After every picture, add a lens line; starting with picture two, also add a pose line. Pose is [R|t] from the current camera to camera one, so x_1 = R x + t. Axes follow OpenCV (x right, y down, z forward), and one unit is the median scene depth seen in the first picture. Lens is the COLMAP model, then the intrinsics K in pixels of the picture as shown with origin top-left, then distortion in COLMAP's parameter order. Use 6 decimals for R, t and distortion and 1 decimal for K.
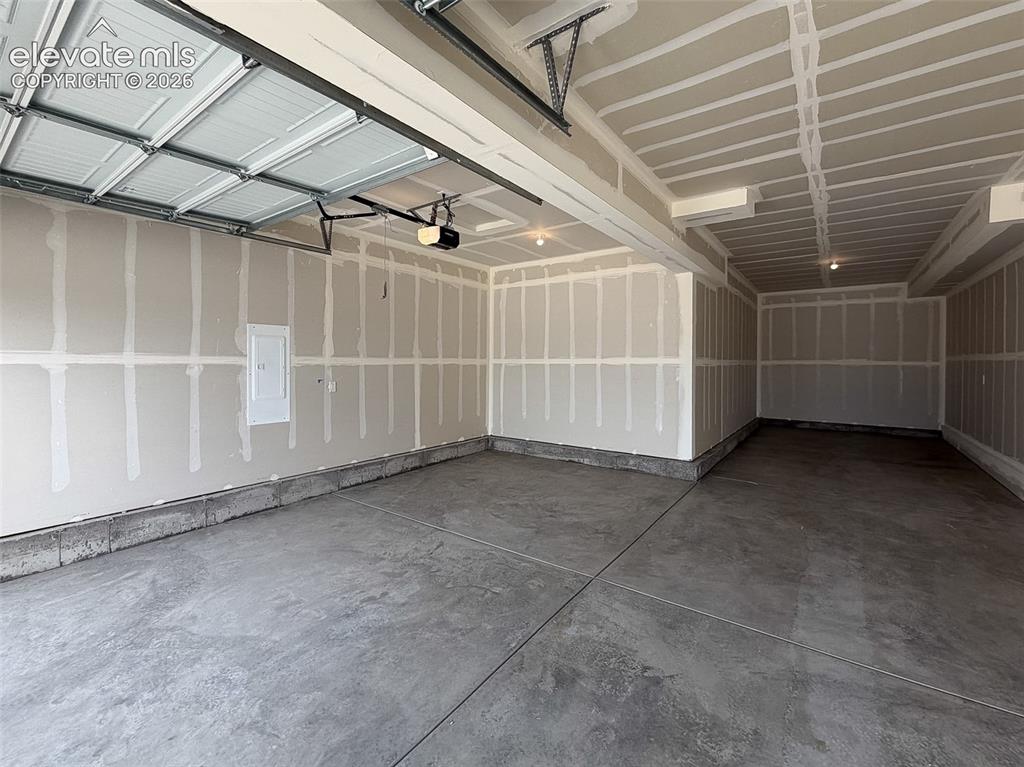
lens RADIAL K [[403.6, 0, 508.6], [0, 403.6, 375.9], [0, 0, 1]] dist [0.000995, -0.000377]
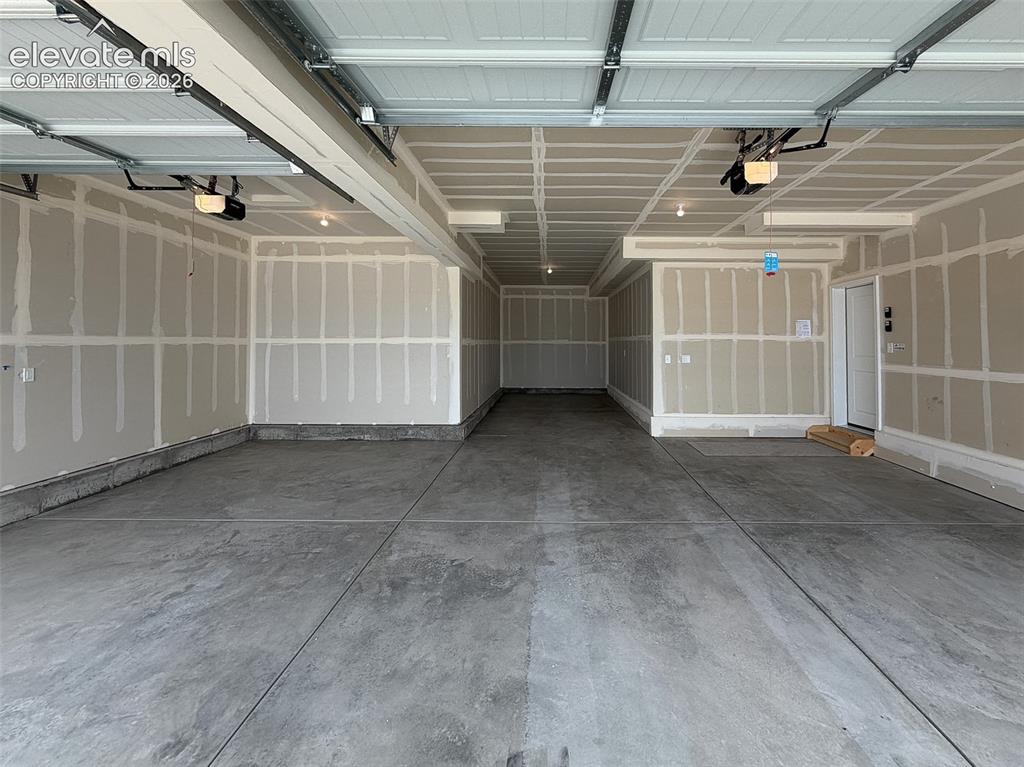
lens RADIAL K [[422.2, 0, 517.8], [0, 422.2, 380.0], [0, 0, 1]] dist [-0.001282, -0.000200]
pose [[0.821308, -0.051398, 0.568165, -0.136521], [0.019384, 0.997872, 0.062250, 0.005560], [-0.570156, -0.040114, 0.820557, -0.150712]]
